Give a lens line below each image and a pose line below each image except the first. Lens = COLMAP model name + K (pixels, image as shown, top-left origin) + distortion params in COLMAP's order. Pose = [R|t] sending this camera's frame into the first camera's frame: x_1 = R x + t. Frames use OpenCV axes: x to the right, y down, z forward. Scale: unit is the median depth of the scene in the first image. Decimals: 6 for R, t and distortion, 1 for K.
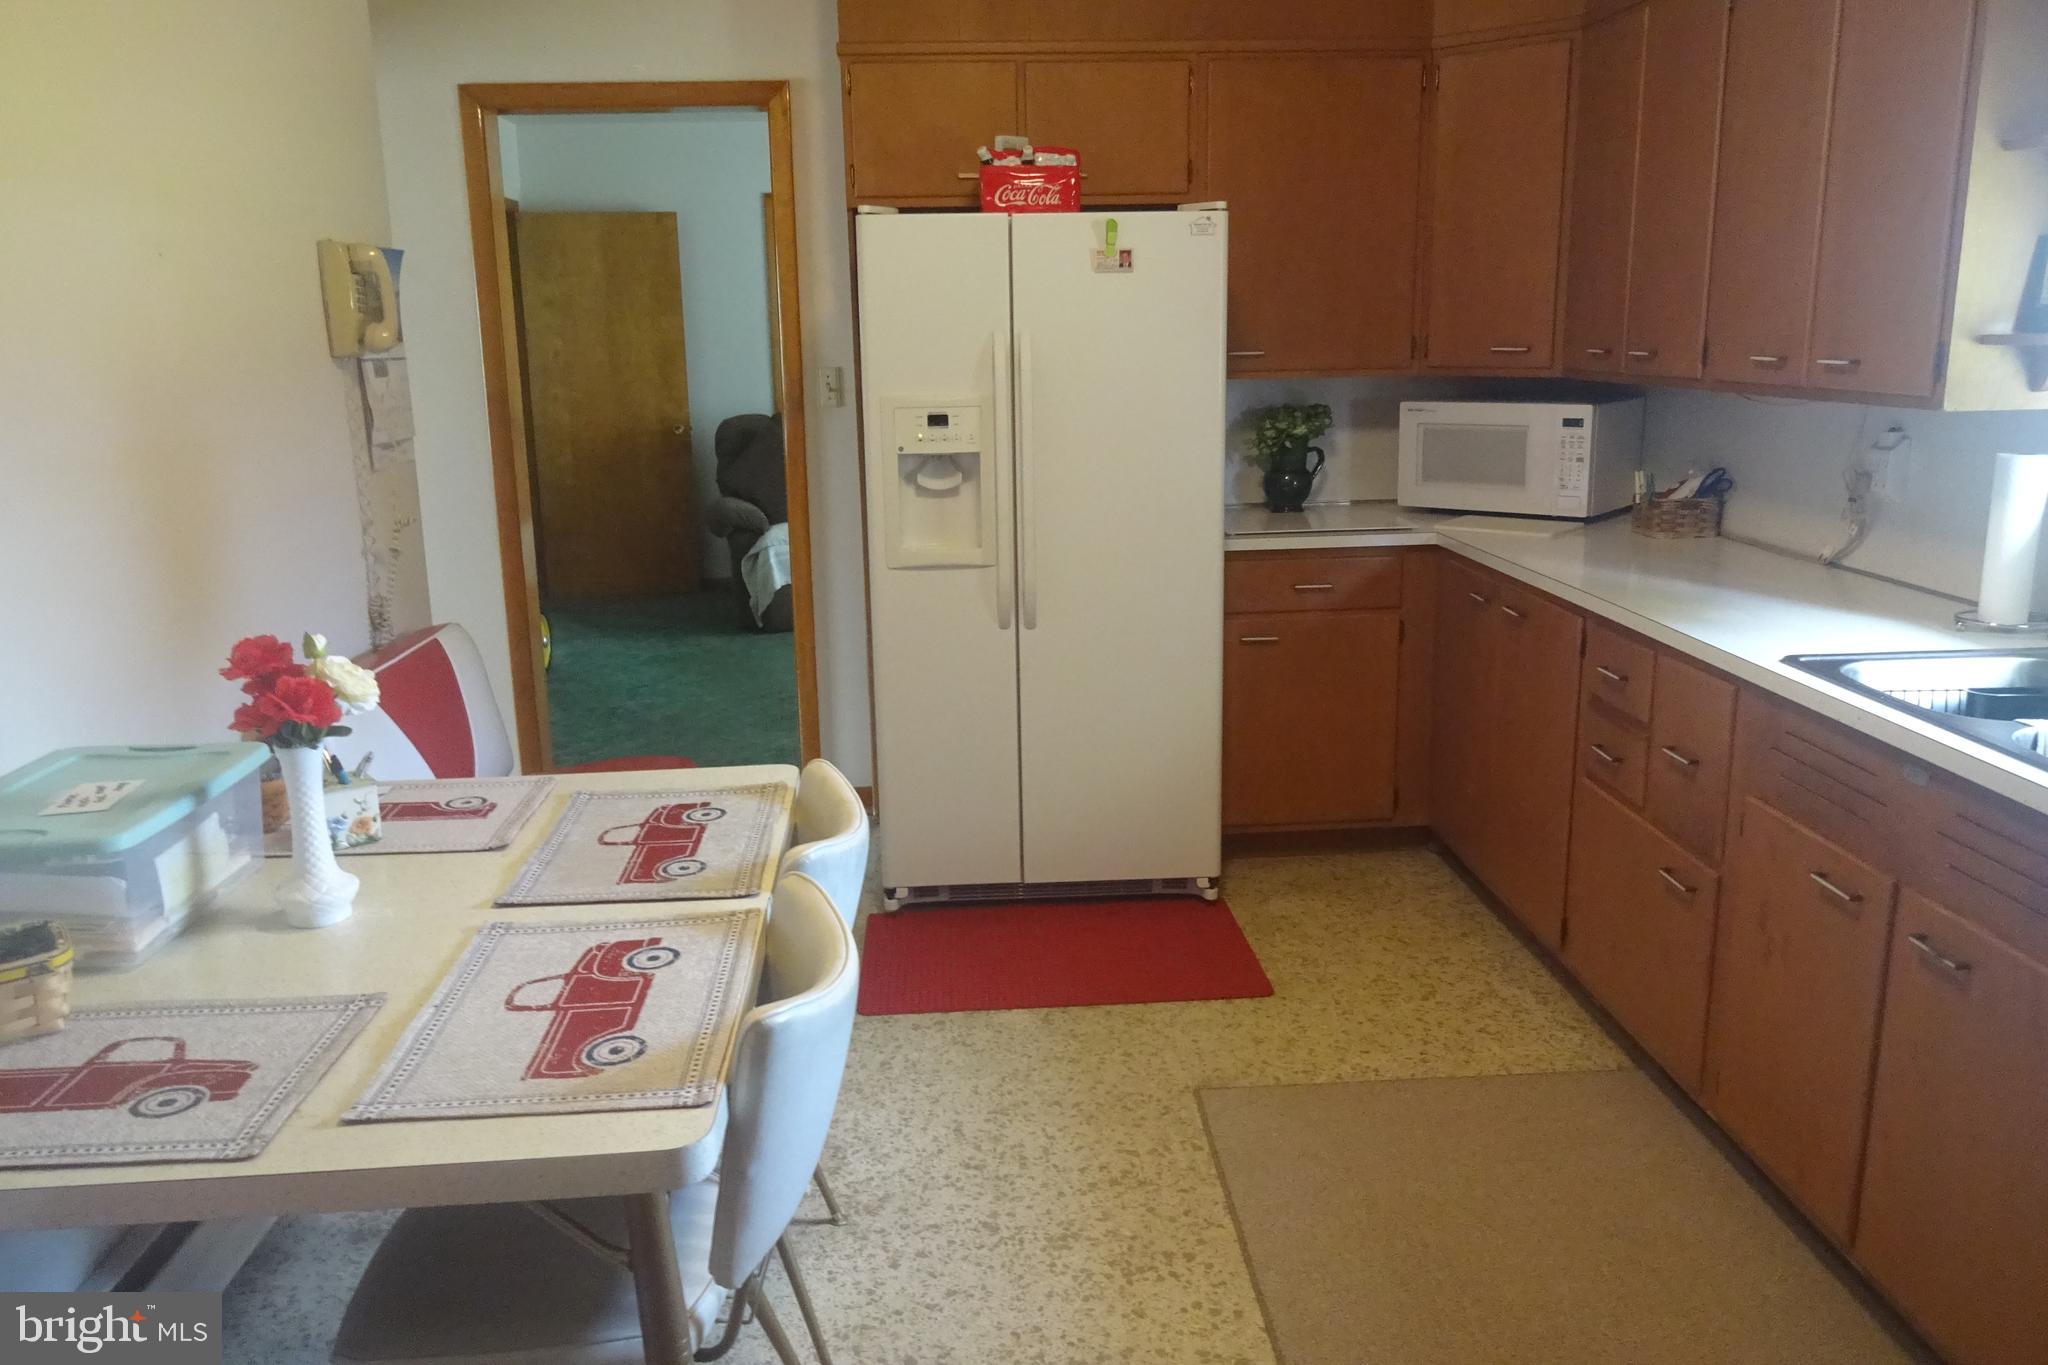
lens RADIAL K [[1533.2, 0, 1029.9], [0, 1533.2, 676.1], [0, 0, 1]] dist [-0.004150, 0.017620]
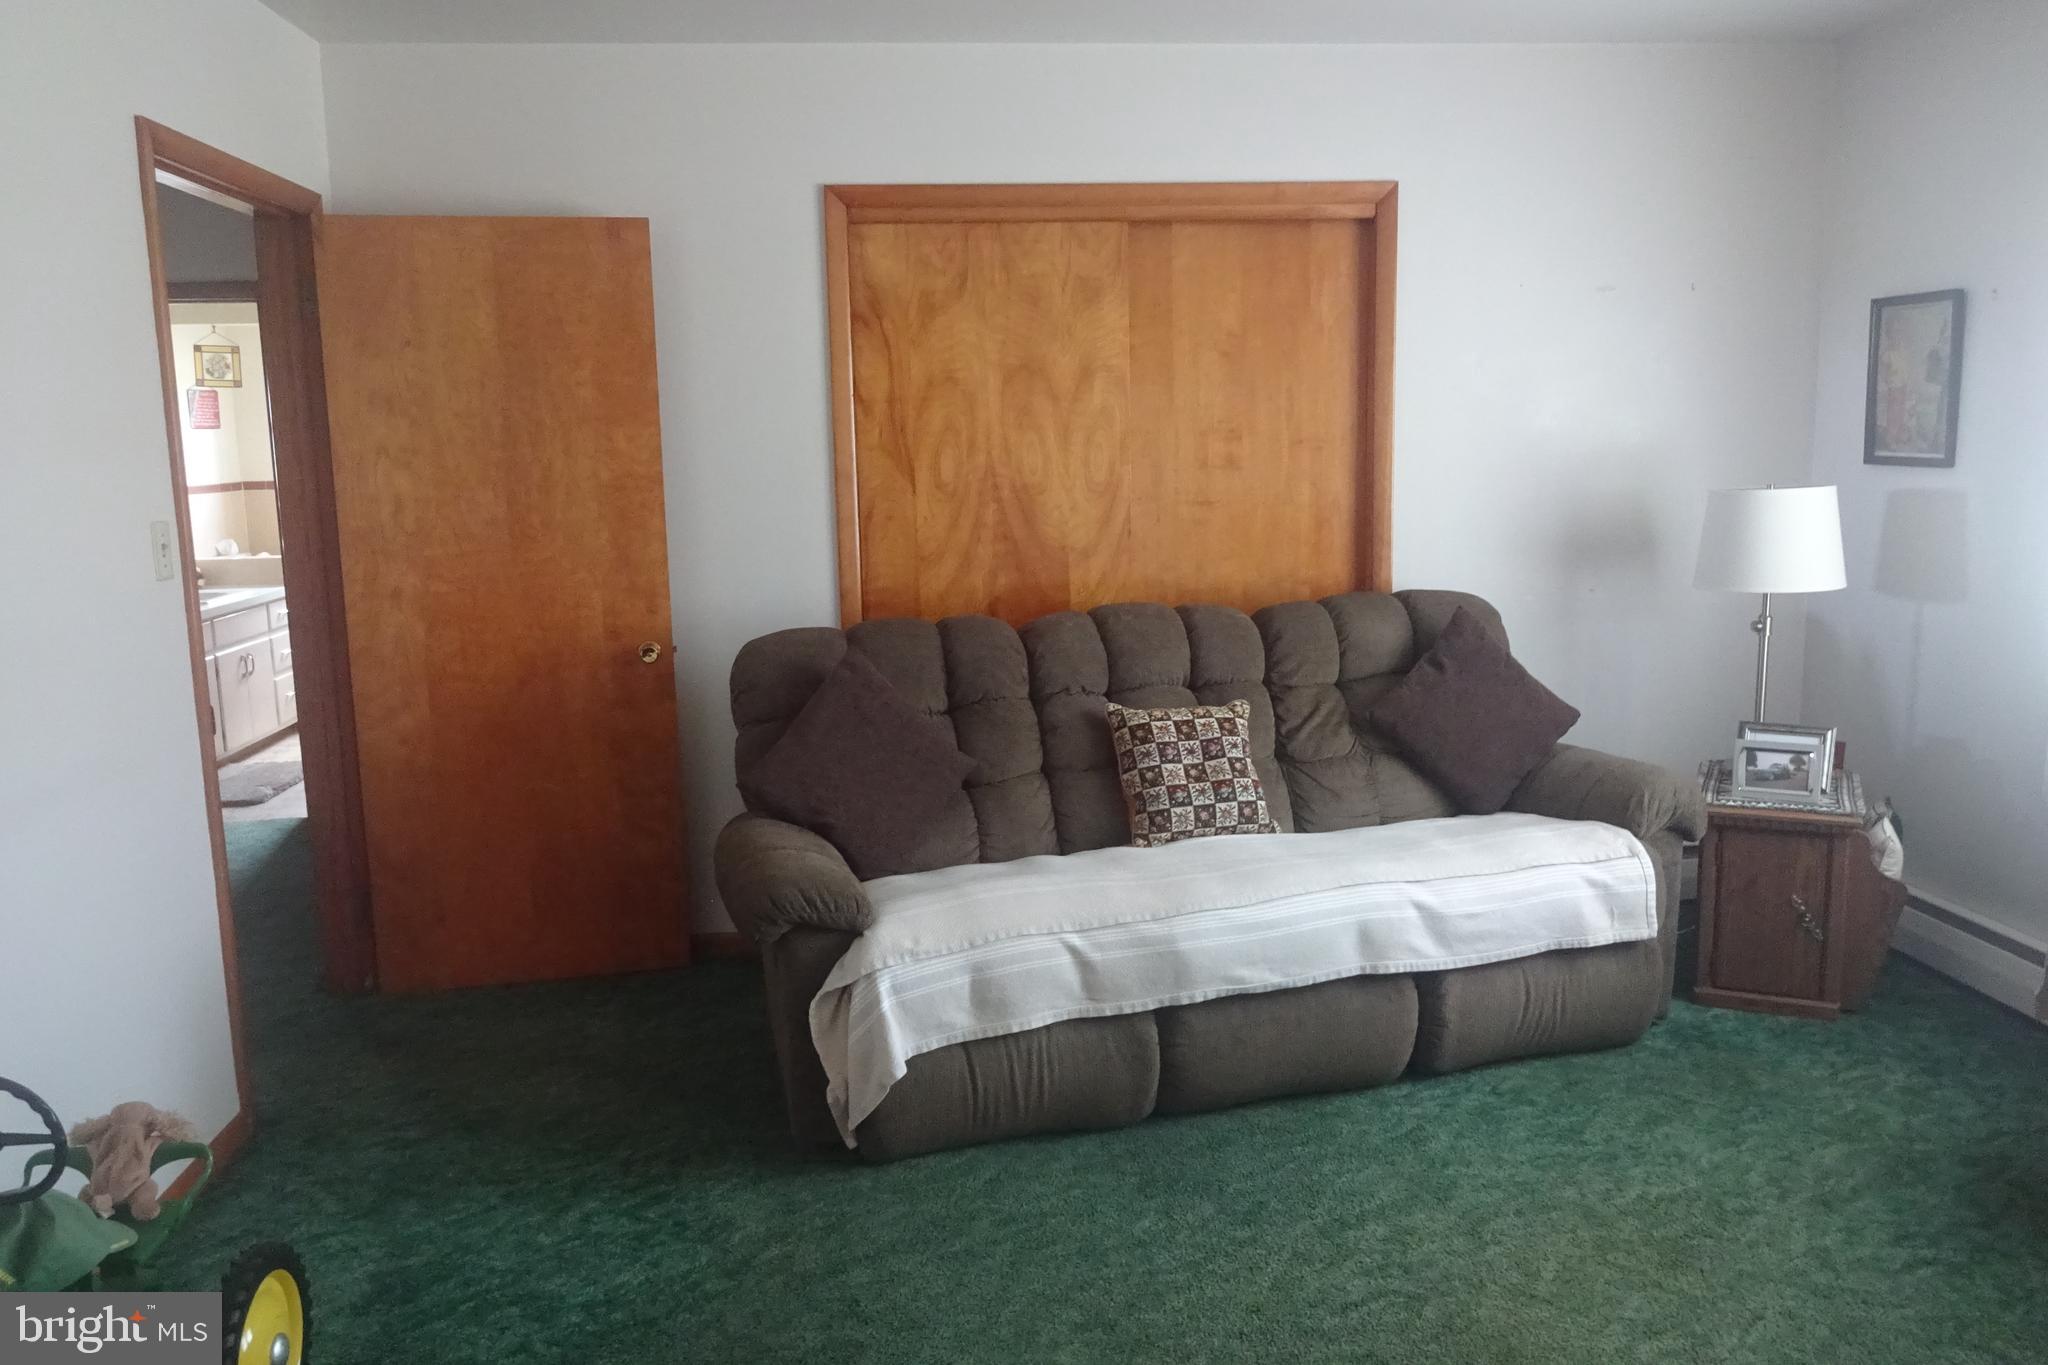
lens RADIAL K [[1533.2, 0, 1018.8], [0, 1533.2, 684.0], [0, 0, 1]] dist [-0.004150, 0.017620]
pose [[0.999407, -0.007557, 0.033593, -0.129784], [0.009786, 0.997724, -0.066714, -0.119837], [-0.033013, 0.067003, 0.997206, 0.516450]]
